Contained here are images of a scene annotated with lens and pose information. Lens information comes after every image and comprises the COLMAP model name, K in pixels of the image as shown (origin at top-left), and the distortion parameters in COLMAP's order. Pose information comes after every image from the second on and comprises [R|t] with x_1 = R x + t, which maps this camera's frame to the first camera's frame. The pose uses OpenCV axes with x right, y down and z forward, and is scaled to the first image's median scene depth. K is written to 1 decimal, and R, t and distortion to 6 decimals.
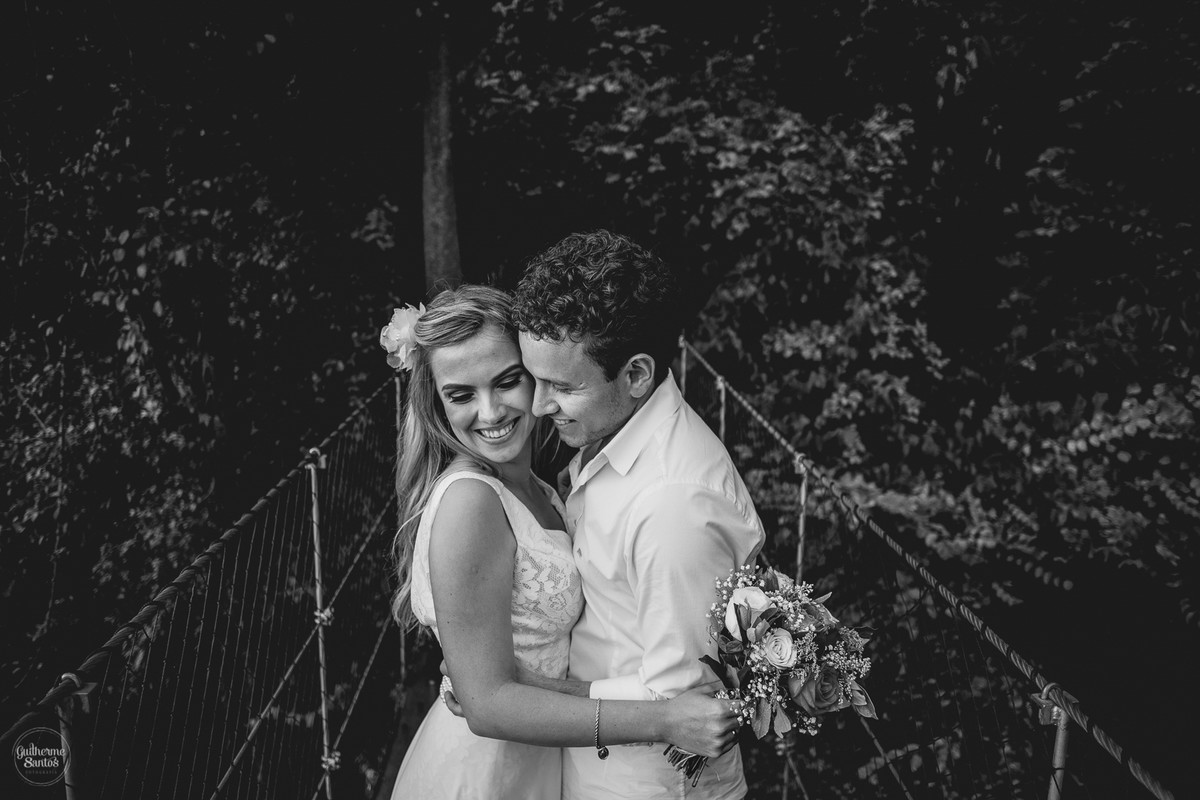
lens RADIAL K [[827.3, 0, 600.0], [0, 827.3, 400.0], [0, 0, 1]] dist [-0.081701, 0.051752]
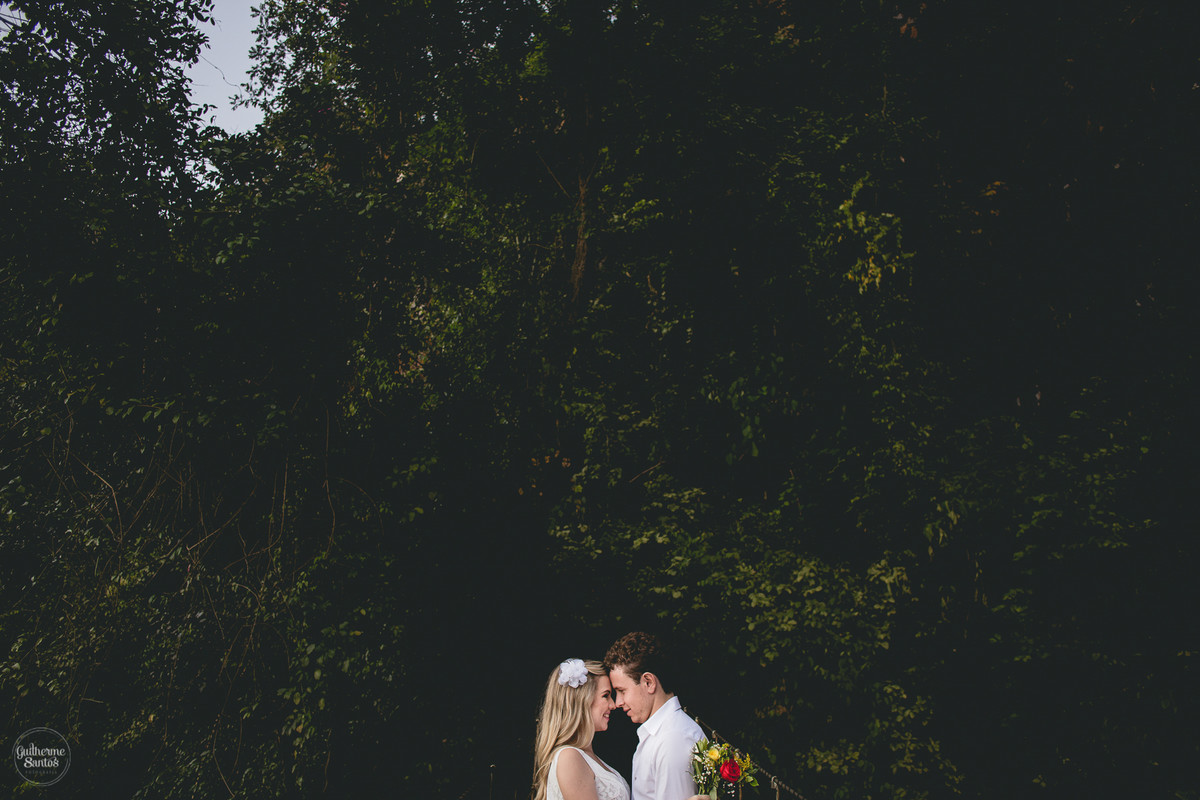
lens RADIAL K [[827.3, 0, 600.0], [0, 827.3, 400.0], [0, 0, 1]] dist [-0.081701, 0.051752]
pose [[0.998216, 0.000131, -0.059706, -0.004557], [-0.029376, 0.871667, -0.489217, 0.051050], [0.051980, 0.490098, 0.870116, -0.213717]]
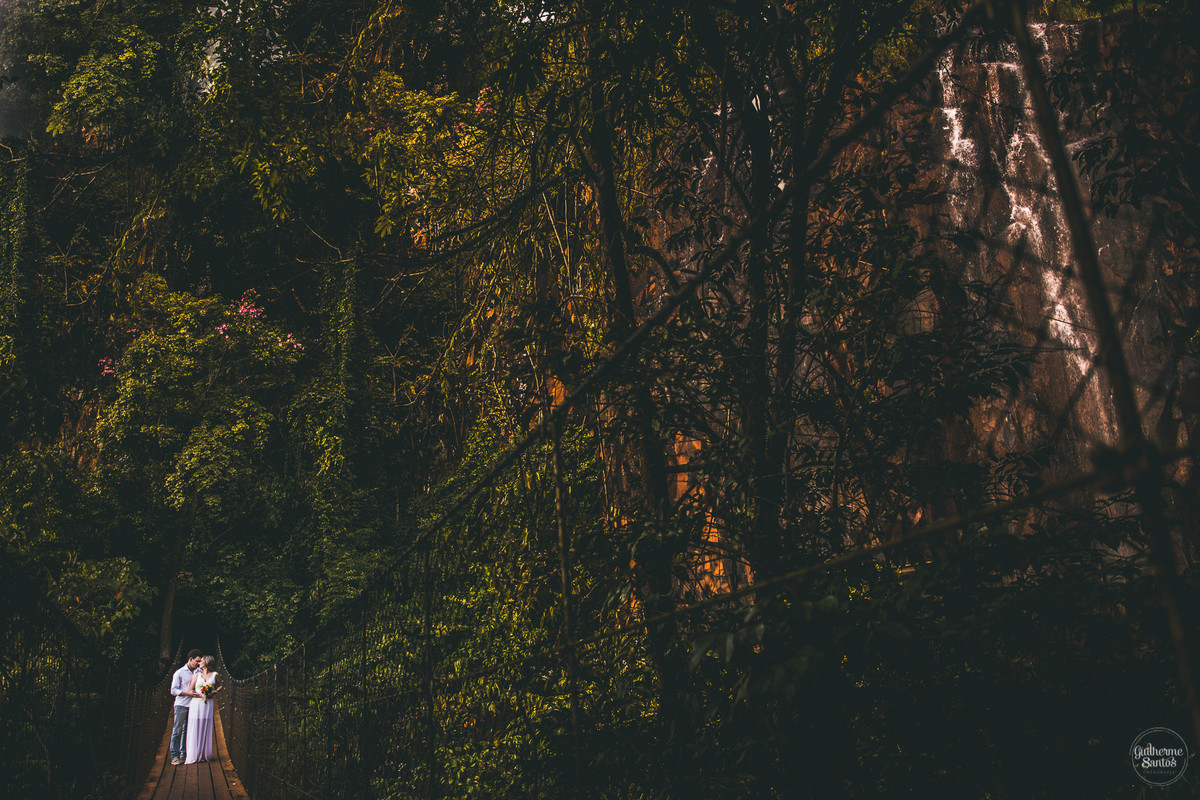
lens RADIAL K [[827.3, 0, 600.0], [0, 827.3, 400.0], [0, 0, 1]] dist [-0.081701, 0.051752]
pose [[0.920786, 0.073174, 0.383144, 0.126441], [0.090252, 0.915628, -0.391766, 0.418676], [-0.379484, 0.395312, 0.836493, -2.963140]]
